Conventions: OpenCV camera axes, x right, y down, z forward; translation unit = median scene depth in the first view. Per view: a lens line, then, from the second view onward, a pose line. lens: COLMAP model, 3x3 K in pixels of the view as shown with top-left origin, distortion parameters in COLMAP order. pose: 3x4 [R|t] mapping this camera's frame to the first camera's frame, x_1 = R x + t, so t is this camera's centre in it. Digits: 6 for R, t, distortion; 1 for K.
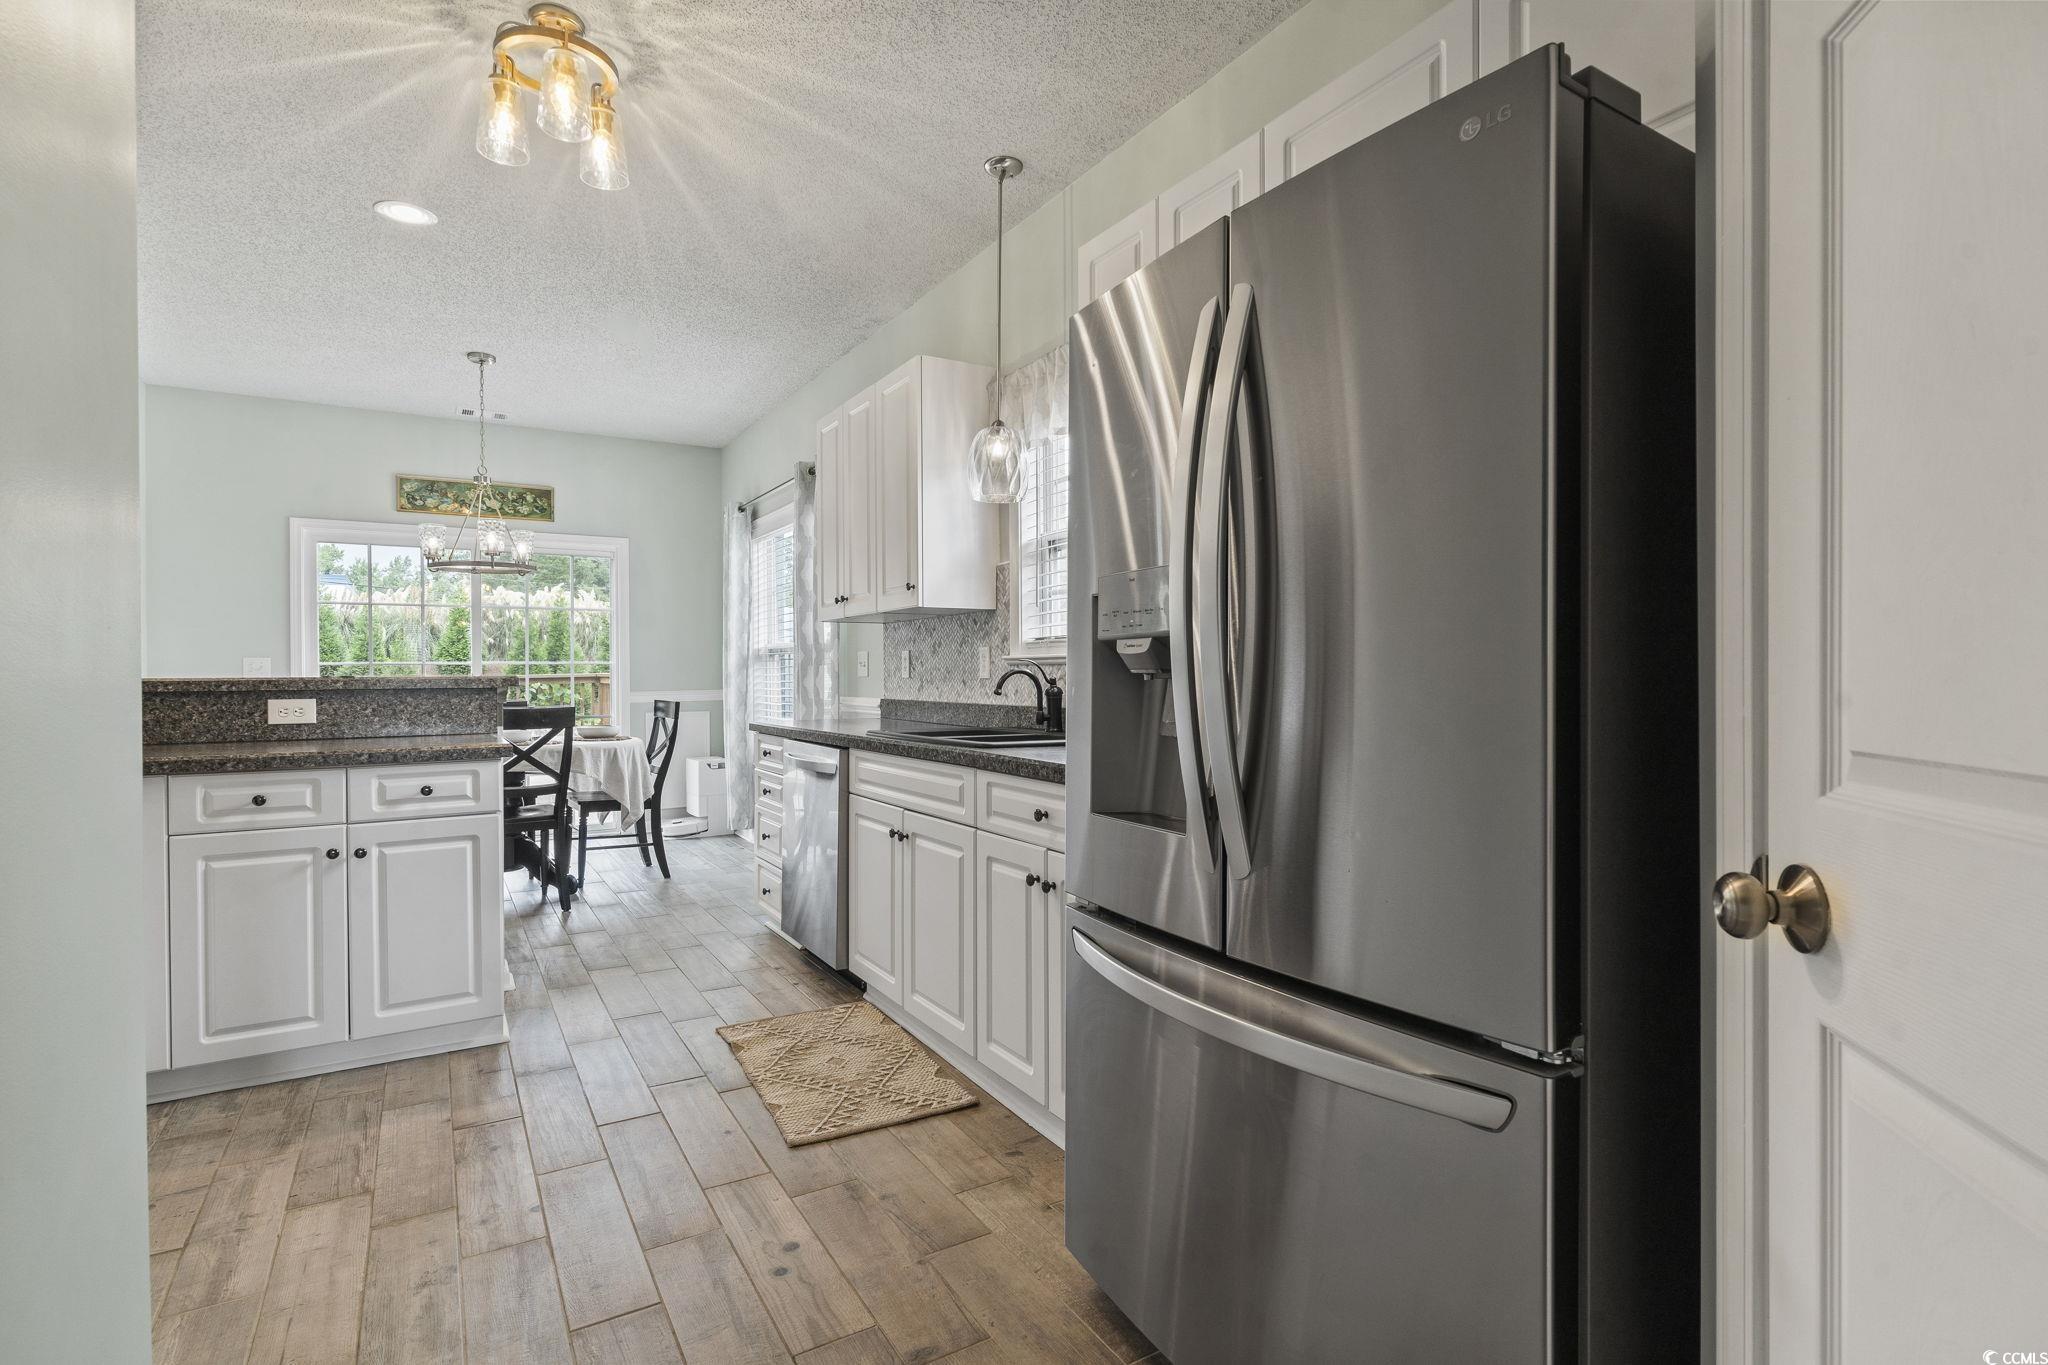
lens RADIAL K [[977.5, 0, 1013.3], [0, 977.5, 678.9], [0, 0, 1]] dist [0.001855, -0.000626]
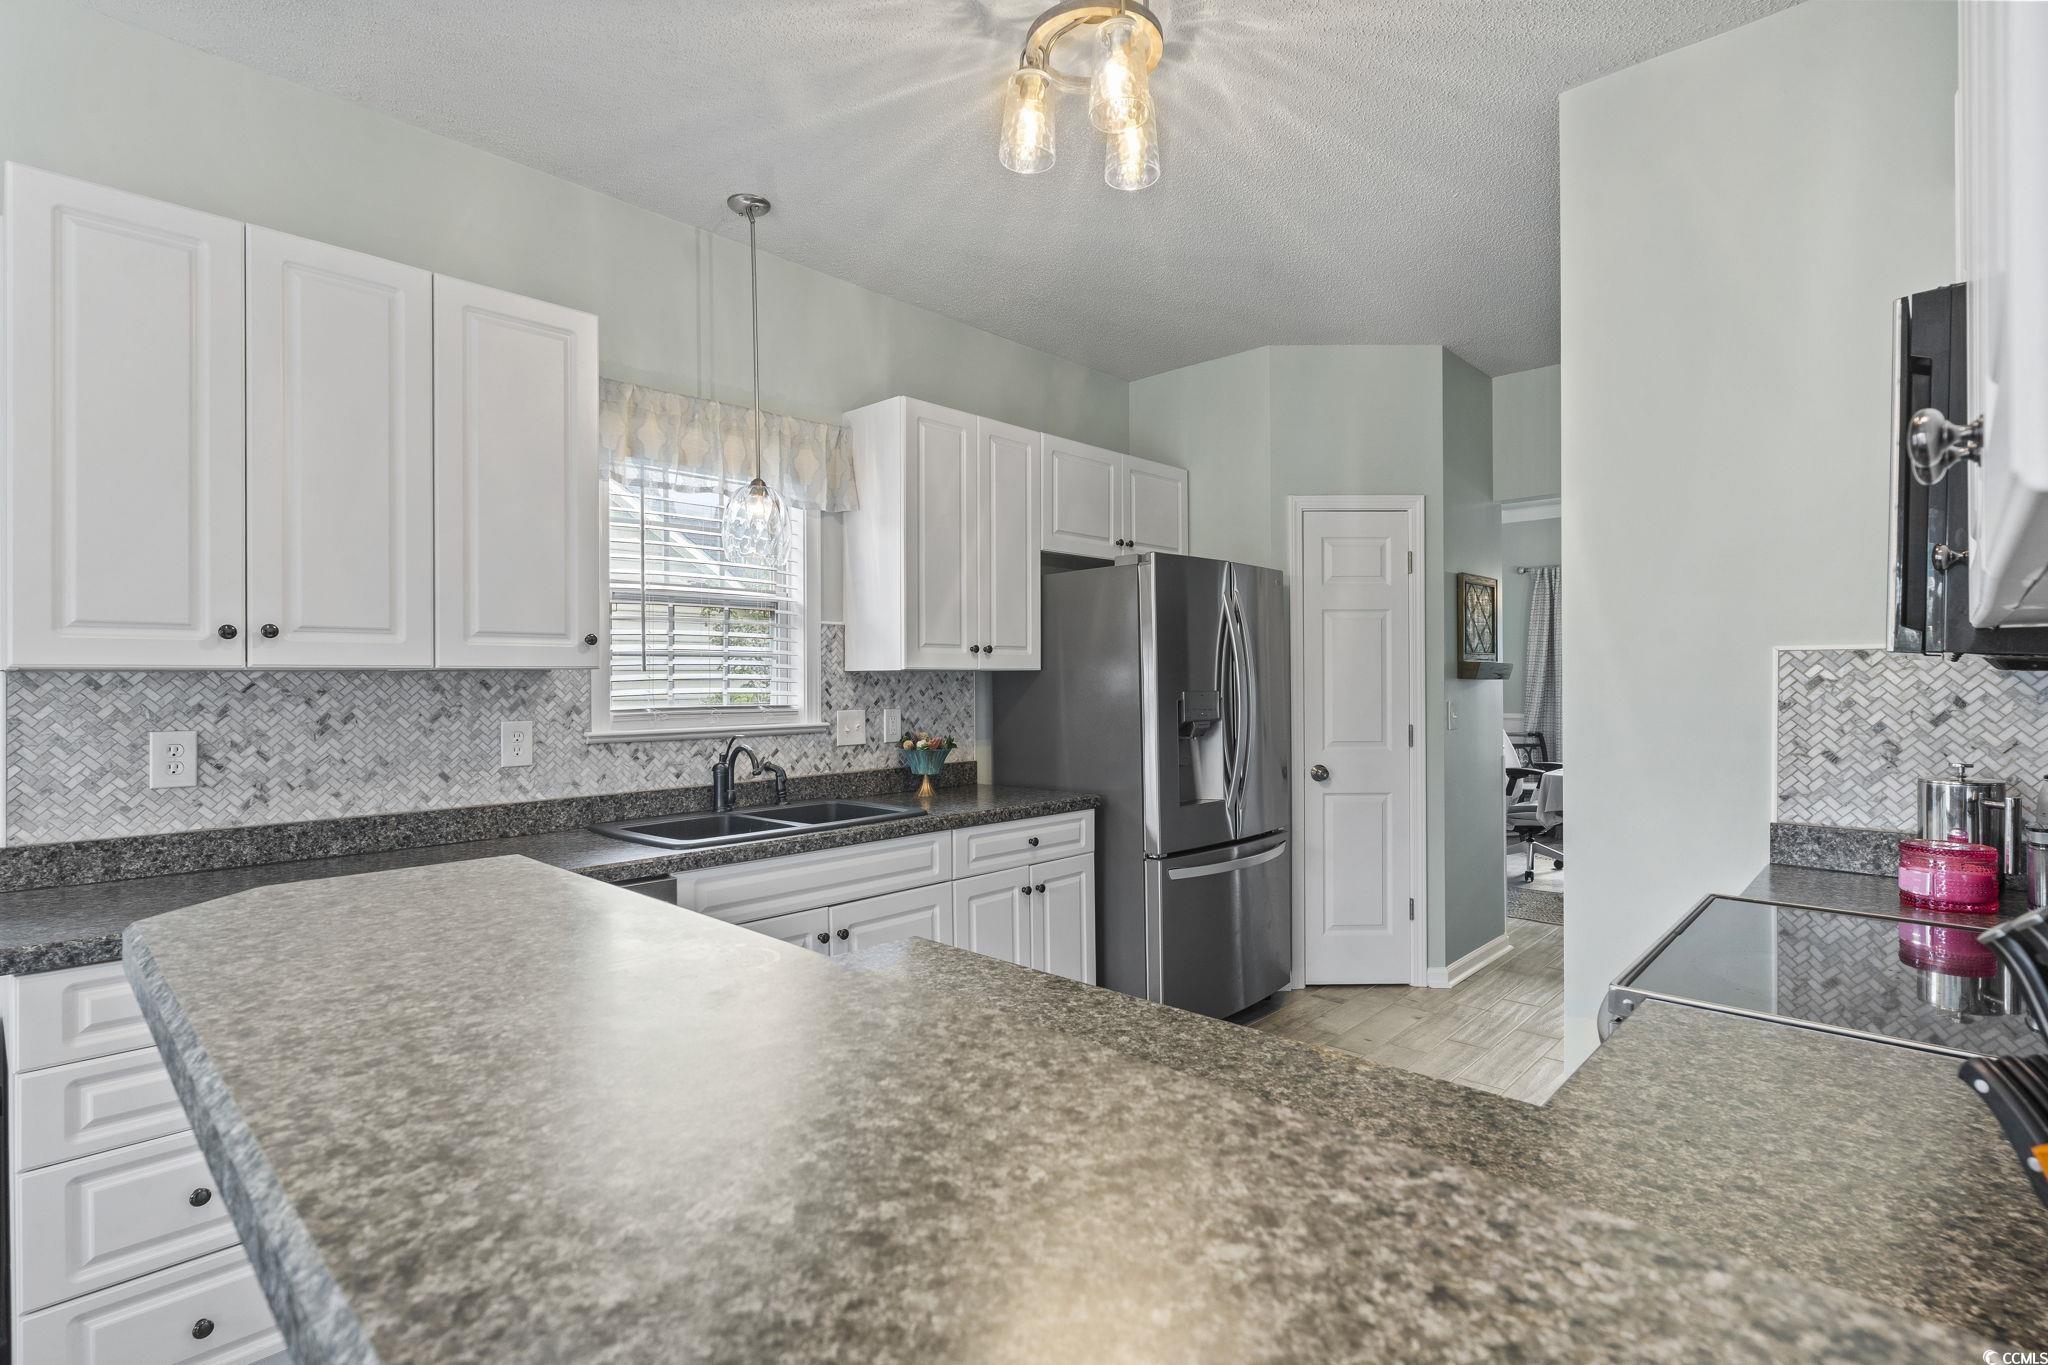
lens RADIAL K [[977.5, 0, 1013.8], [0, 977.5, 682.2], [0, 0, 1]] dist [0.001855, -0.000626]
pose [[-0.267137, 0.005041, 0.963645, -0.816763], [0.012001, 0.999926, -0.001904, -0.056211], [-0.963584, 0.011056, -0.267178, 0.852862]]
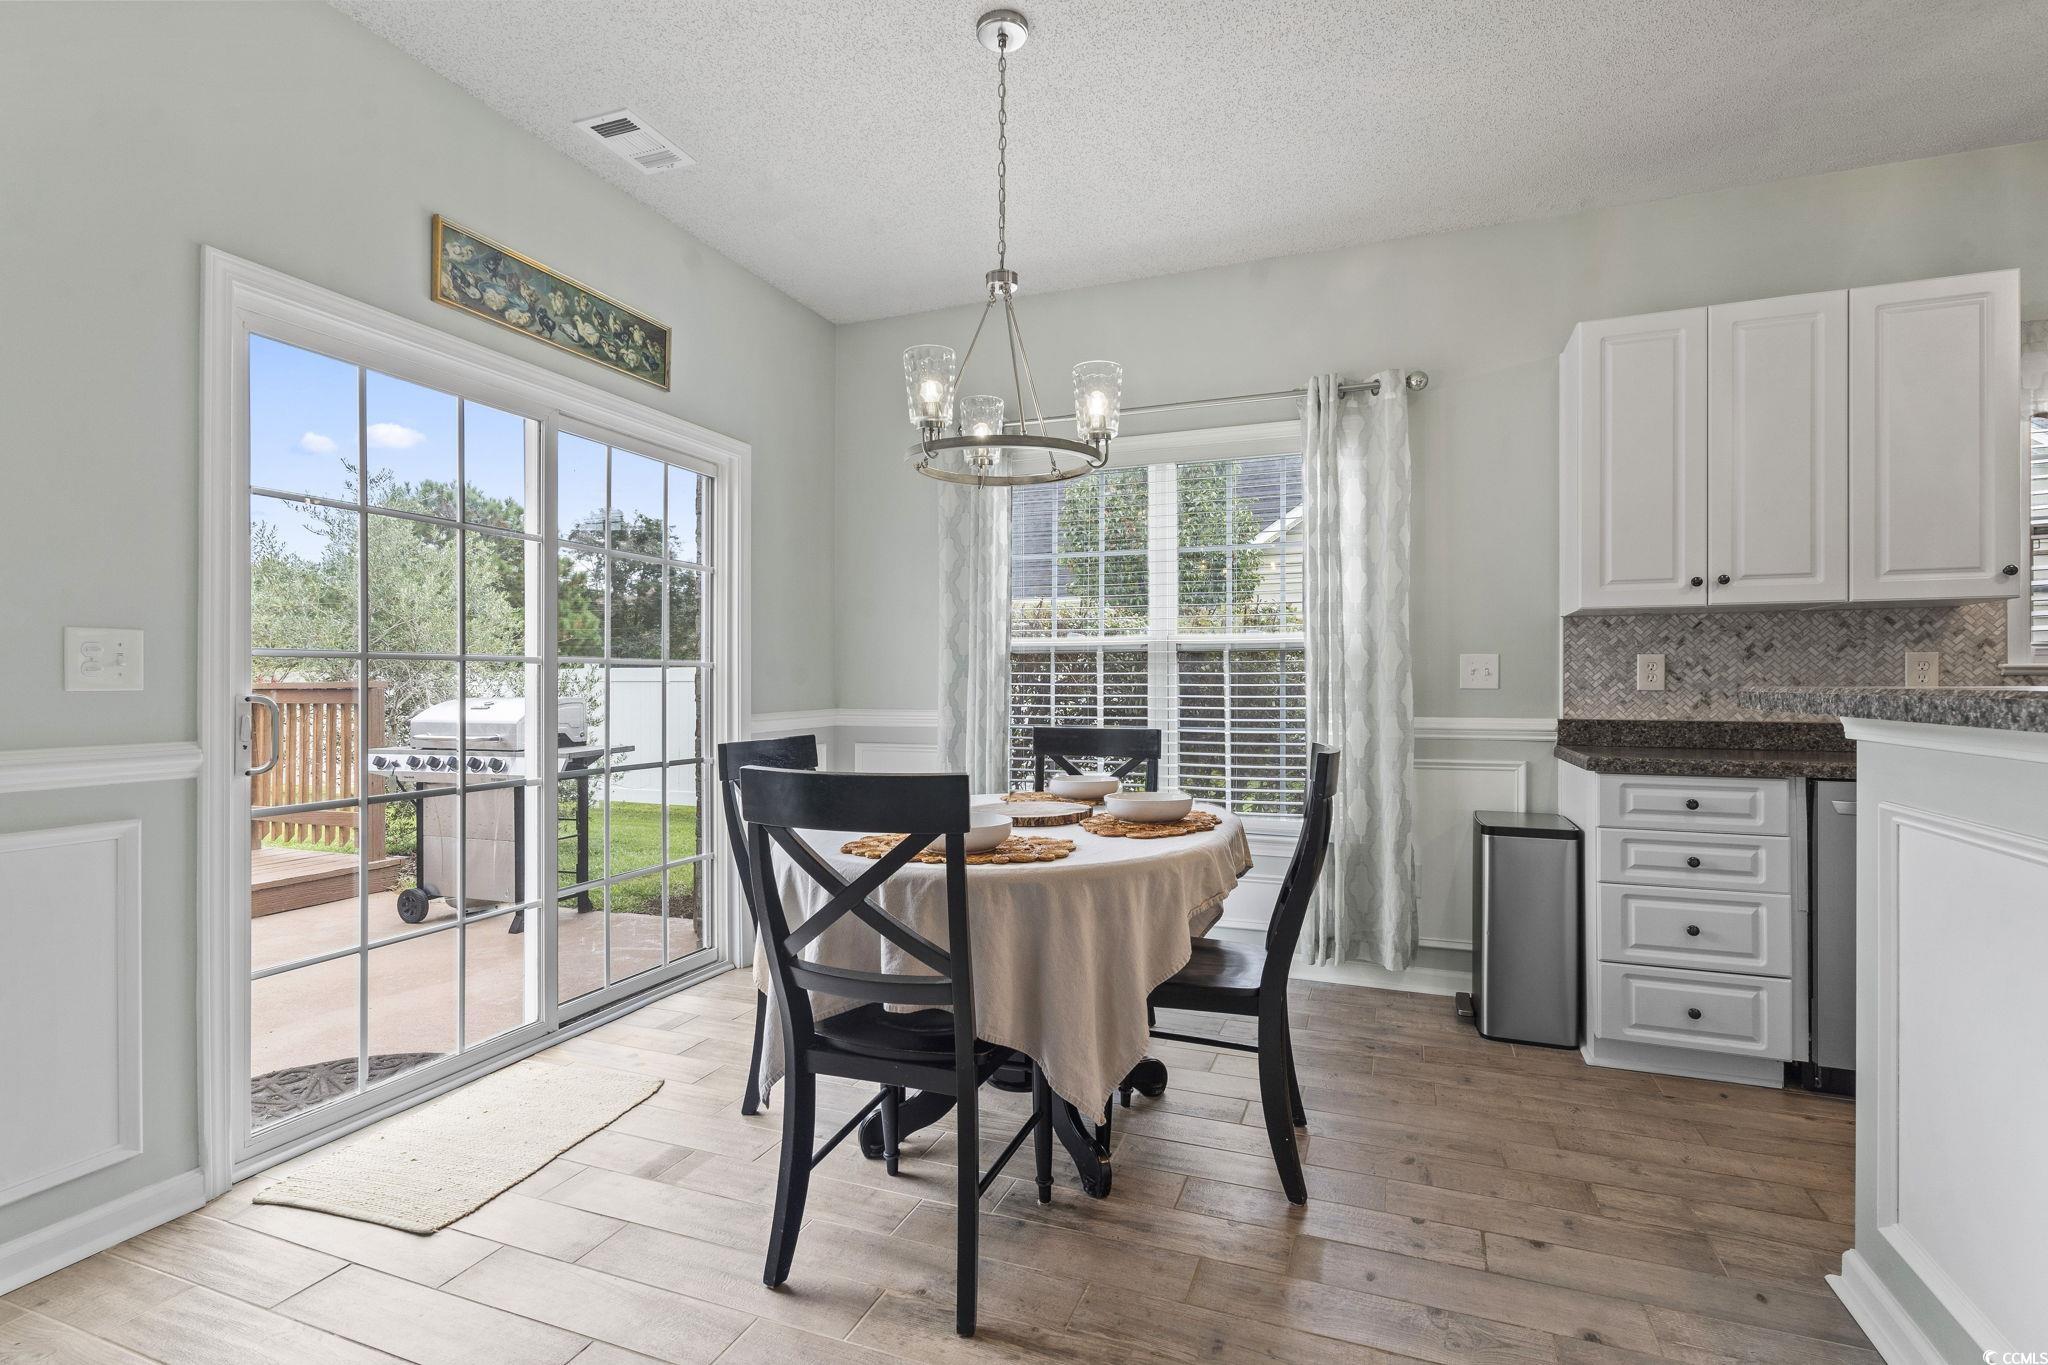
lens RADIAL K [[977.5, 0, 1007.7], [0, 977.5, 679.8], [0, 0, 1]] dist [0.001855, -0.000626]
pose [[0.794783, 0.008735, 0.606830, -1.123543], [-0.001268, 0.999918, -0.012733, 0.000909], [-0.606892, 0.009350, 0.794729, 0.827919]]
